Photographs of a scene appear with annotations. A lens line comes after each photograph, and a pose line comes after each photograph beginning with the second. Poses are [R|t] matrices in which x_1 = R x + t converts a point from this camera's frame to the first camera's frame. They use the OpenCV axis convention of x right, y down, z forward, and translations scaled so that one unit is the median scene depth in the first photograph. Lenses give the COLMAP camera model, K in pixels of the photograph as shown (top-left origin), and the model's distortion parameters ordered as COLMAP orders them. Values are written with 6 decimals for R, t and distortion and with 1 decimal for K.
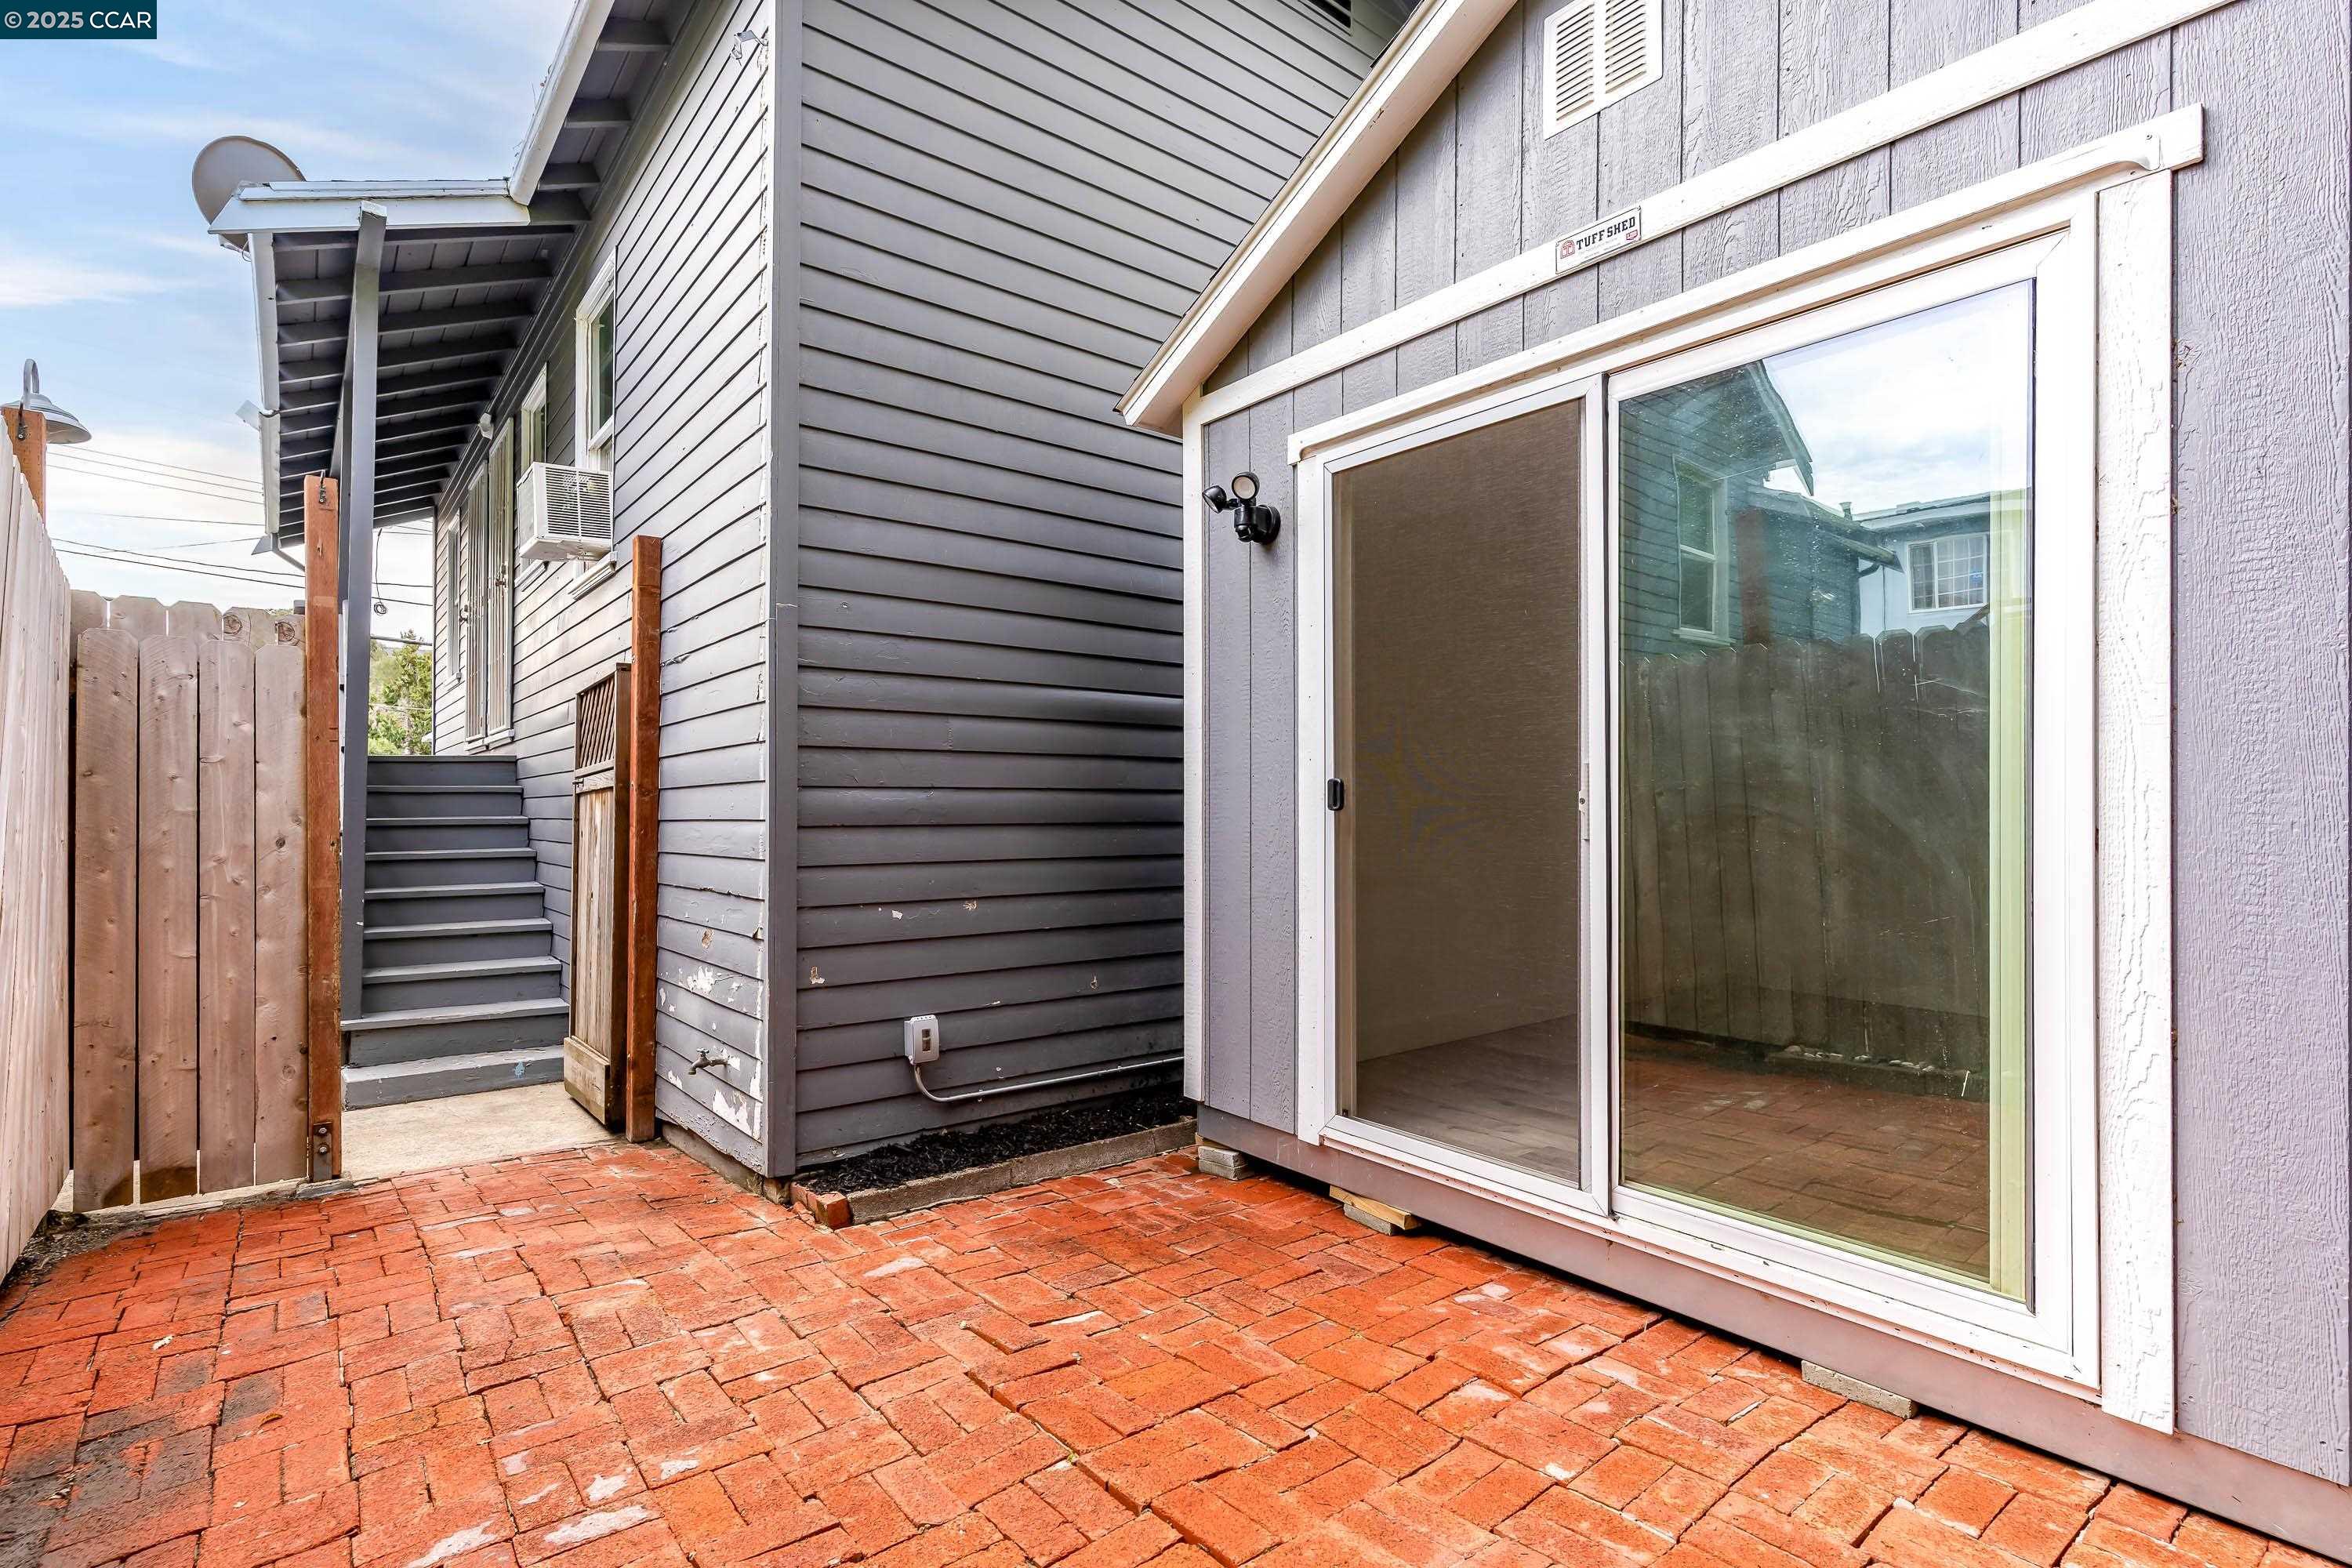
lens RADIAL K [[1126.0, 0, 1155.1], [0, 1126.0, 801.9], [0, 0, 1]] dist [0.000357, -0.000360]
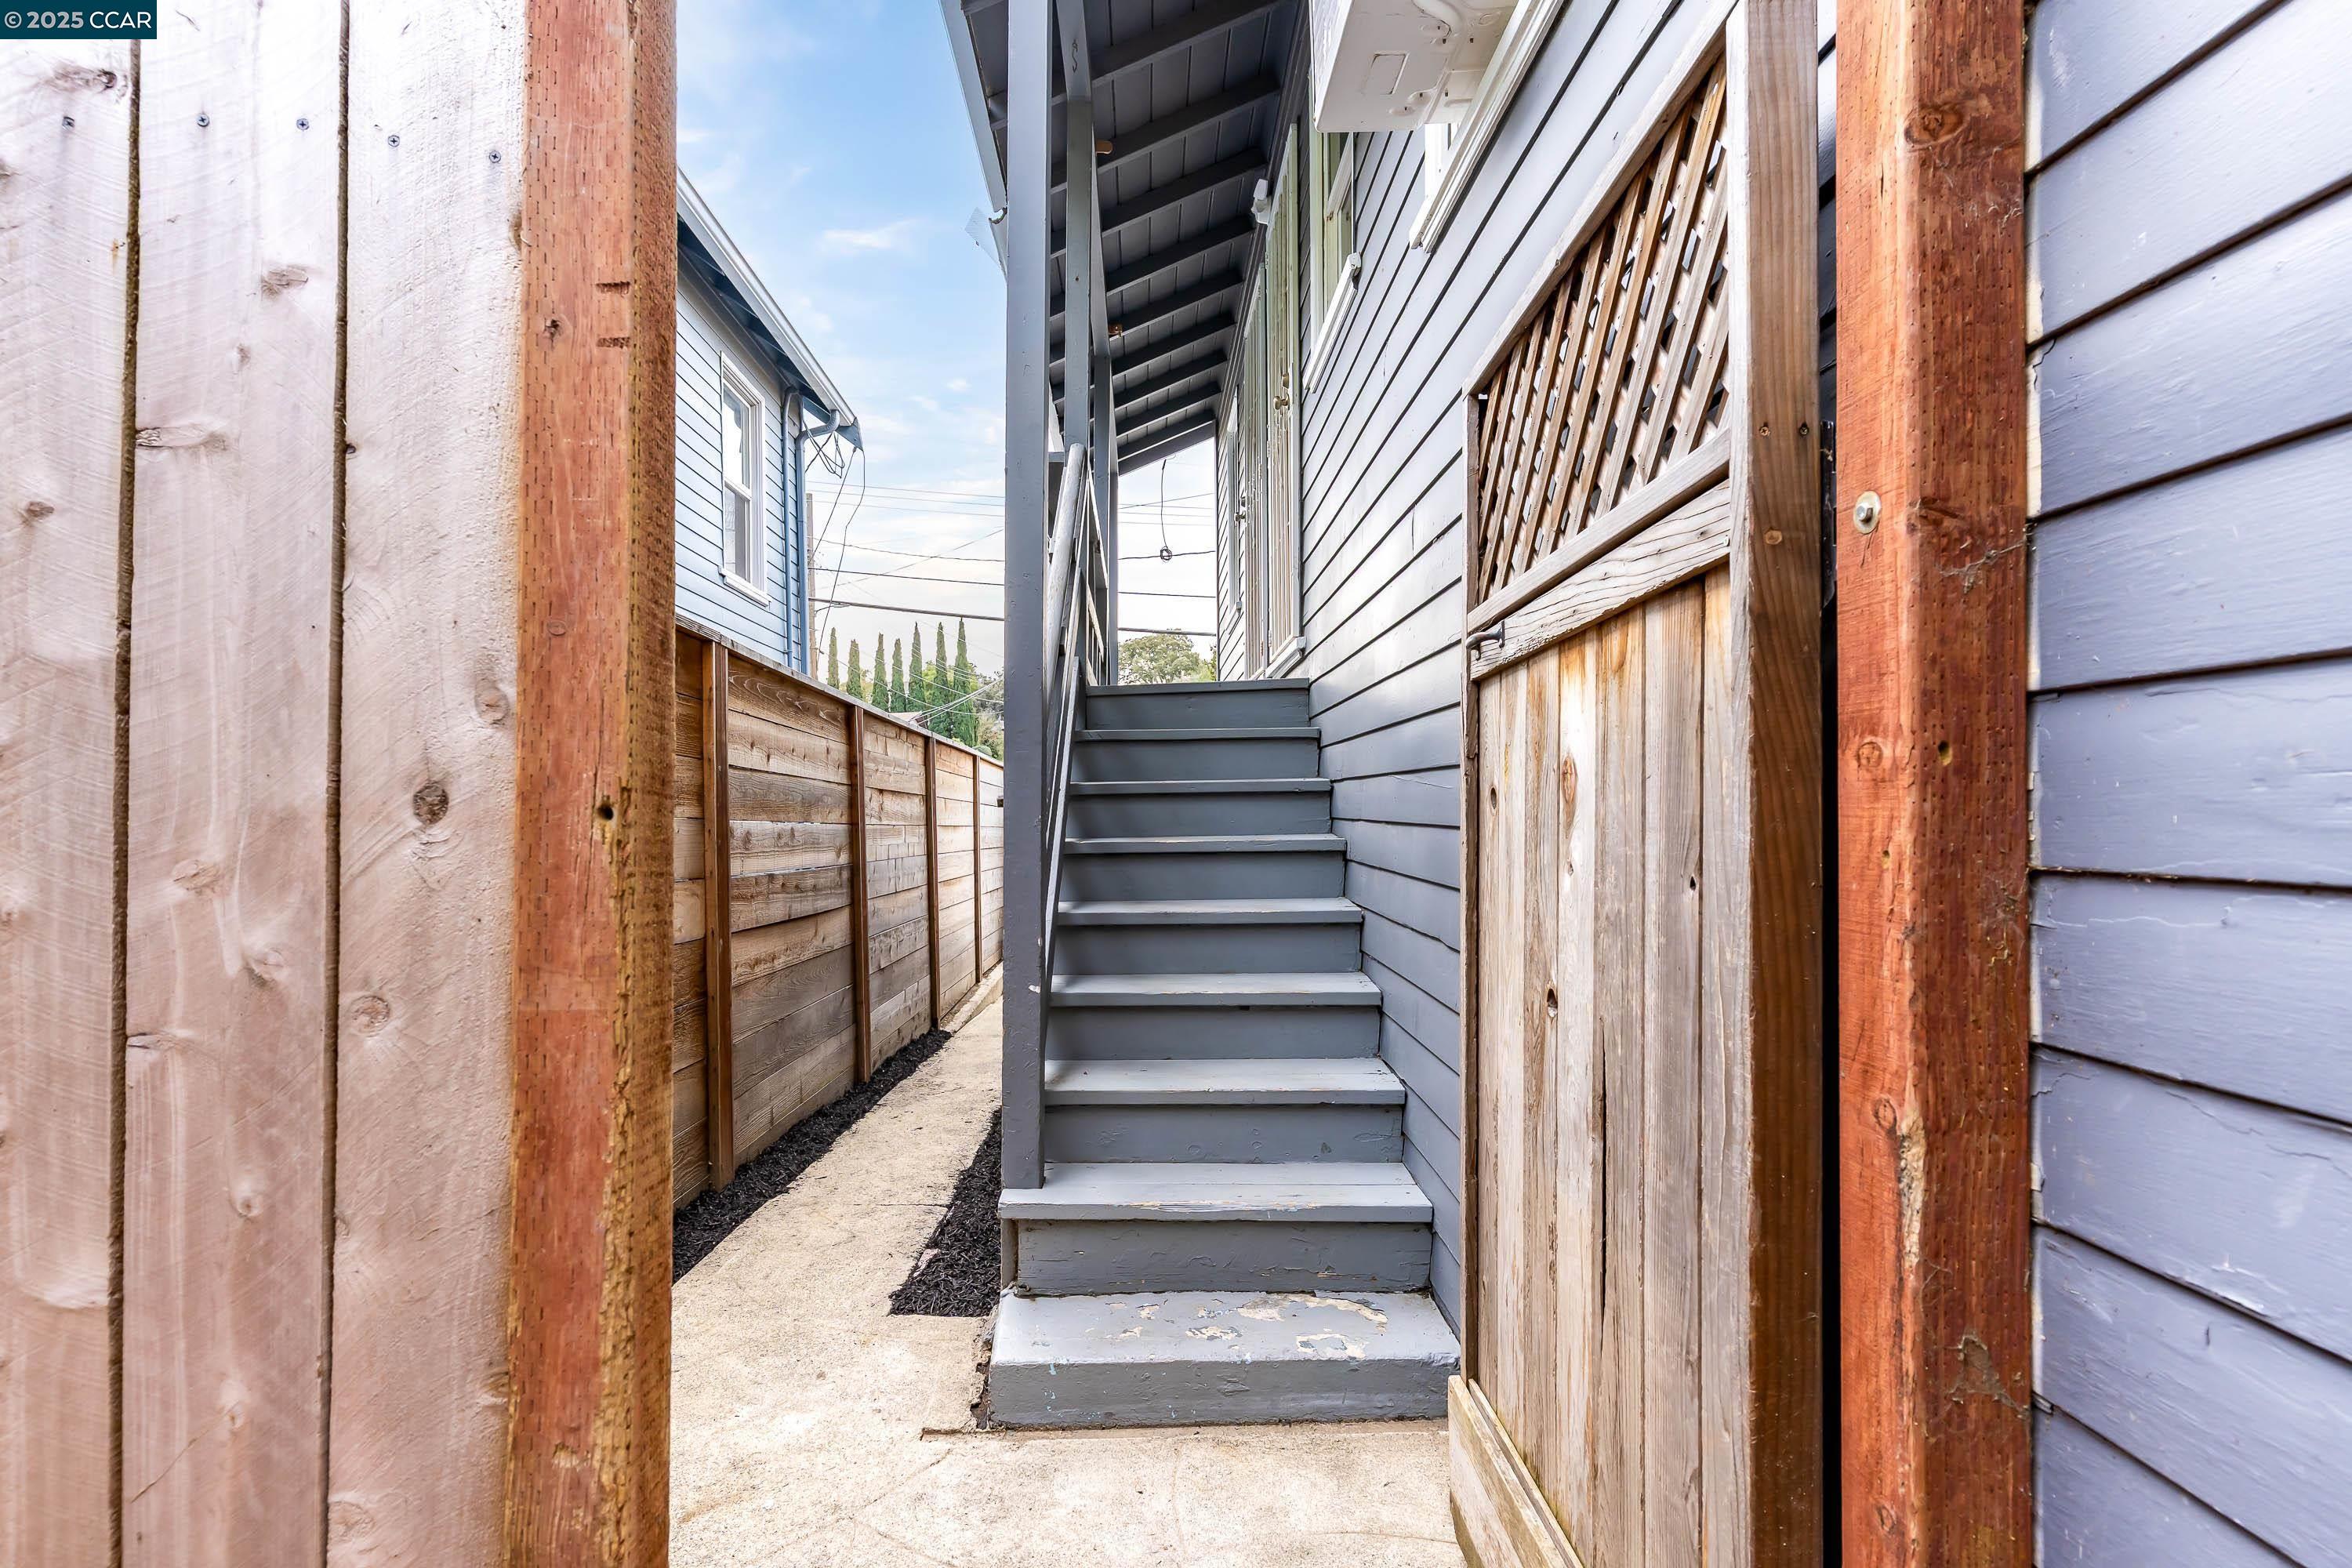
lens RADIAL K [[1162.2, 0, 1186.1], [0, 1162.2, 761.1], [0, 0, 1]] dist [0.000221, -0.000043]
pose [[0.816754, -0.021436, -0.576588, -0.445905], [0.007969, 0.999633, -0.025875, 0.030141], [0.576932, 0.016539, 0.816625, 0.770522]]
